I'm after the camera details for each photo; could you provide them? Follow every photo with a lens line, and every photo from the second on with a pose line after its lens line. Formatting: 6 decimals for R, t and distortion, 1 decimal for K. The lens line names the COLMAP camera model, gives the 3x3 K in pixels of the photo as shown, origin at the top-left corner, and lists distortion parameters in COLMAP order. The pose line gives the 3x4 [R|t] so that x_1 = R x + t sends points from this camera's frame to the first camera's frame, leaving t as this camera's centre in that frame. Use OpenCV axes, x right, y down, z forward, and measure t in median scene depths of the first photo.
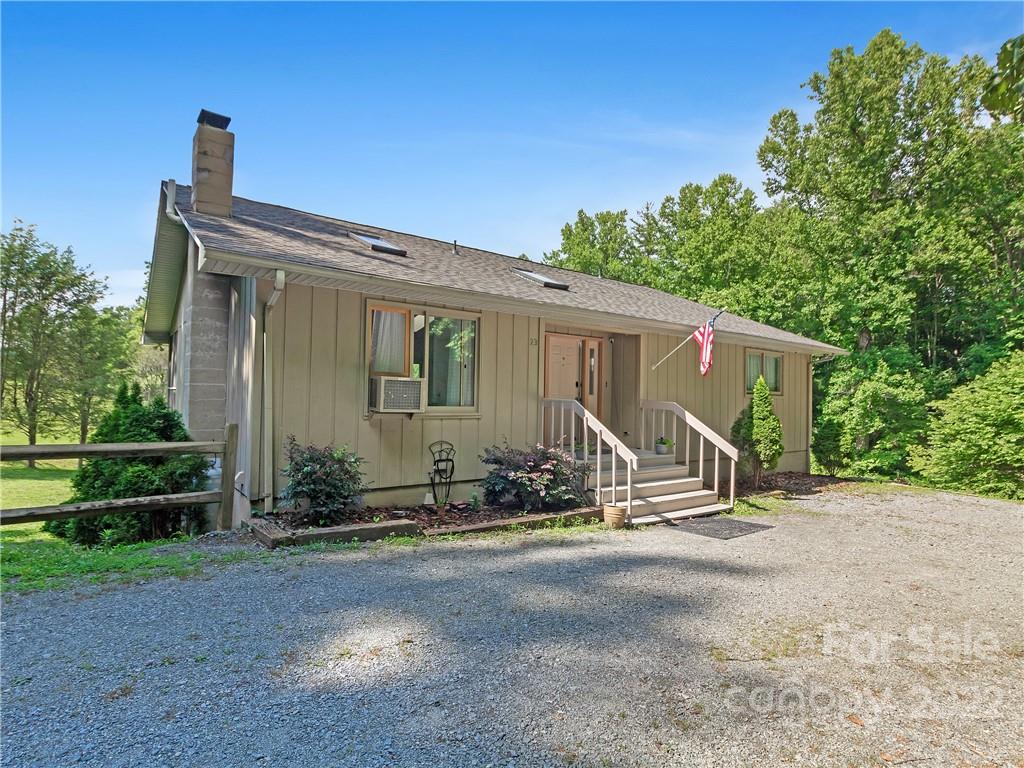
lens RADIAL K [[578.1, 0, 516.1], [0, 578.1, 386.9], [0, 0, 1]] dist [0.001468, 0.000519]
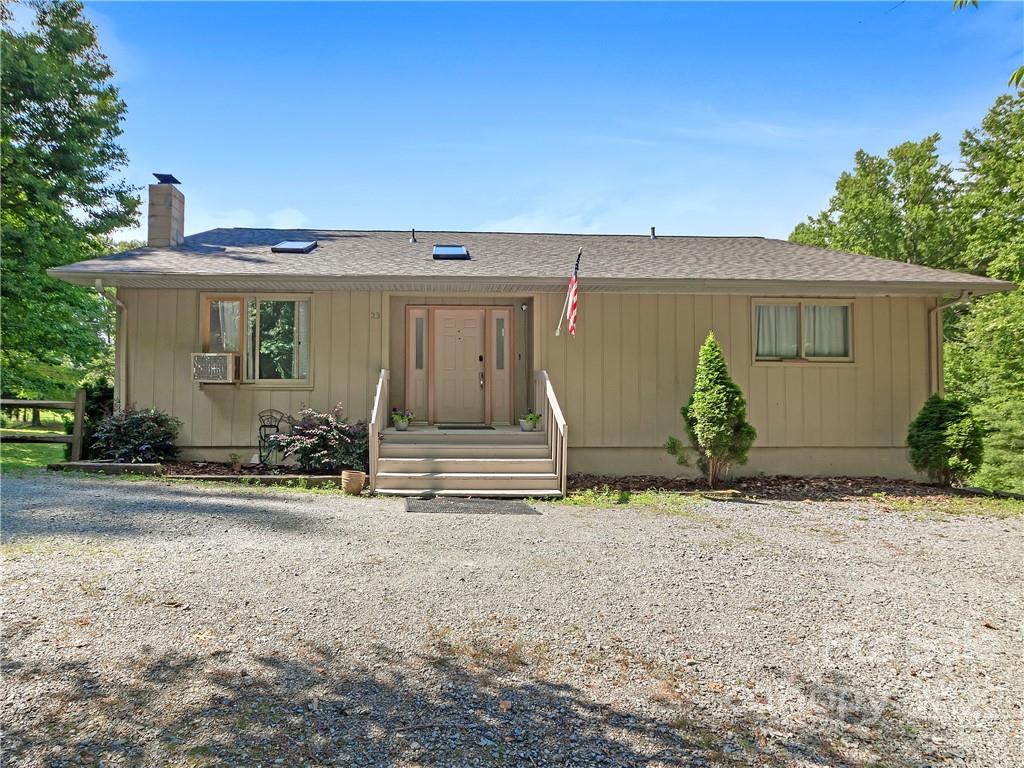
lens RADIAL K [[578.1, 0, 489.0], [0, 578.1, 408.9], [0, 0, 1]] dist [0.001468, 0.000519]
pose [[0.796438, -0.008826, -0.604655, 0.666701], [0.023125, 0.999607, 0.015870, 0.062128], [0.604277, -0.026622, 0.796329, 0.253224]]
